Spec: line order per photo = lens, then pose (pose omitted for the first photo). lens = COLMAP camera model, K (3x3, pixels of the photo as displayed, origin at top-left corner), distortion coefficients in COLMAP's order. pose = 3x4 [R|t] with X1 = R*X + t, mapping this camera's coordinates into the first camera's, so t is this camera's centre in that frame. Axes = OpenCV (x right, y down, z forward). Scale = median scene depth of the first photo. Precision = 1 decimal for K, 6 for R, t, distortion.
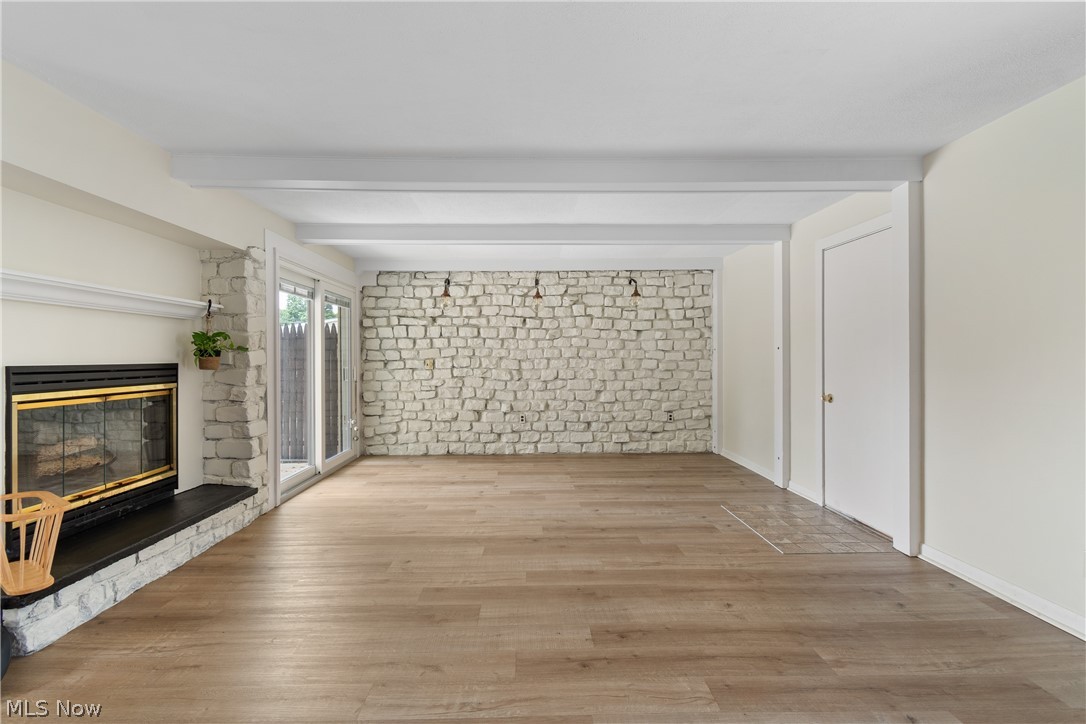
lens RADIAL K [[478.1, 0, 539.8], [0, 478.1, 357.4], [0, 0, 1]] dist [0.000230, -0.000085]
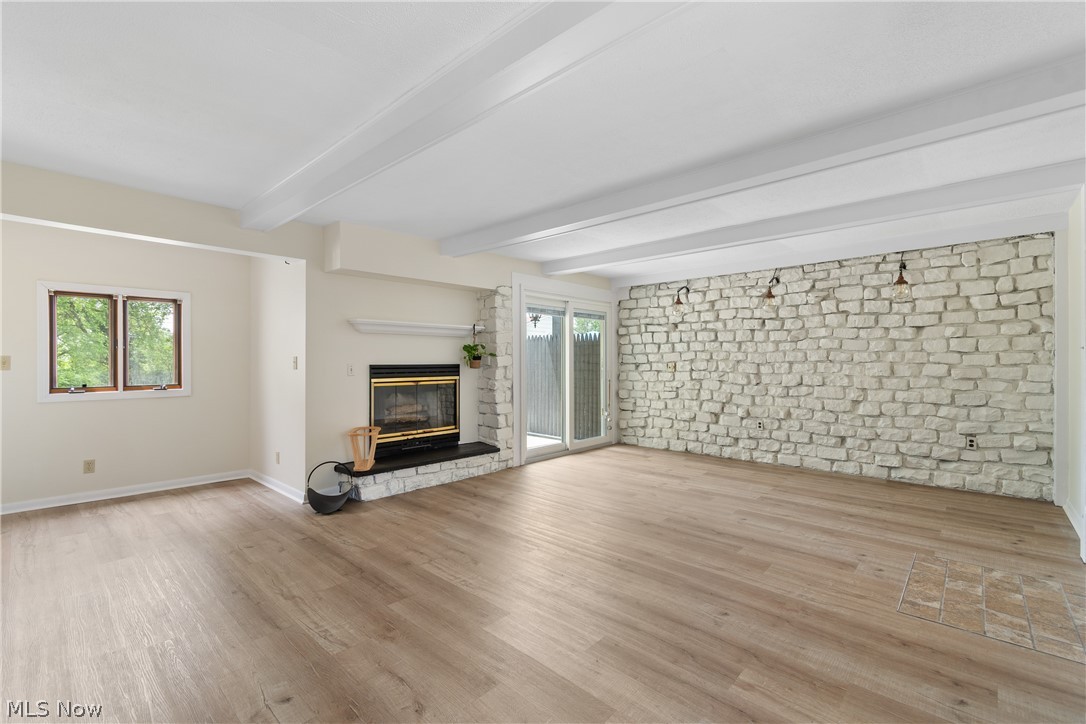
lens RADIAL K [[477.8, 0, 540.3], [0, 477.8, 360.0], [0, 0, 1]] dist [0.001170, -0.001598]
pose [[0.716731, 0.001140, -0.697348, 0.314897], [-0.001534, 0.999999, 0.000058, -0.001261], [0.697348, 0.001028, 0.716732, 0.011972]]
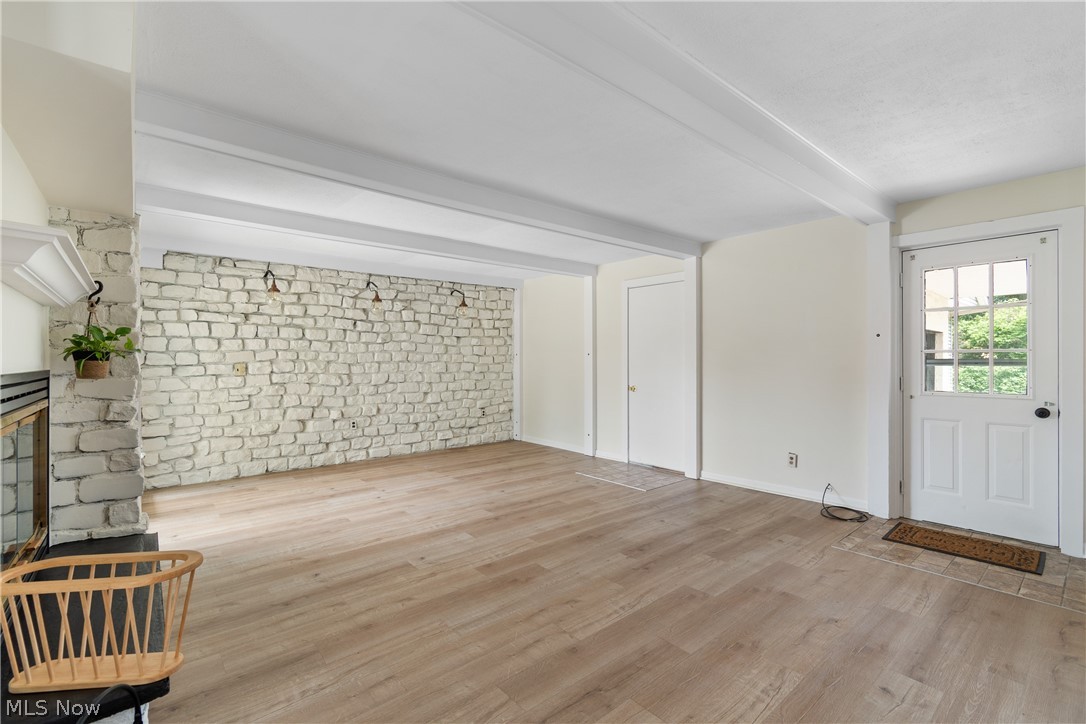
lens RADIAL K [[477.8, 0, 540.3], [0, 477.8, 360.0], [0, 0, 1]] dist [0.001170, -0.001598]
pose [[0.781605, 0.000935, 0.623772, -0.344107], [0.000377, 0.999998, -0.001972, -0.000502], [-0.623773, 0.001776, 0.781604, 0.013422]]
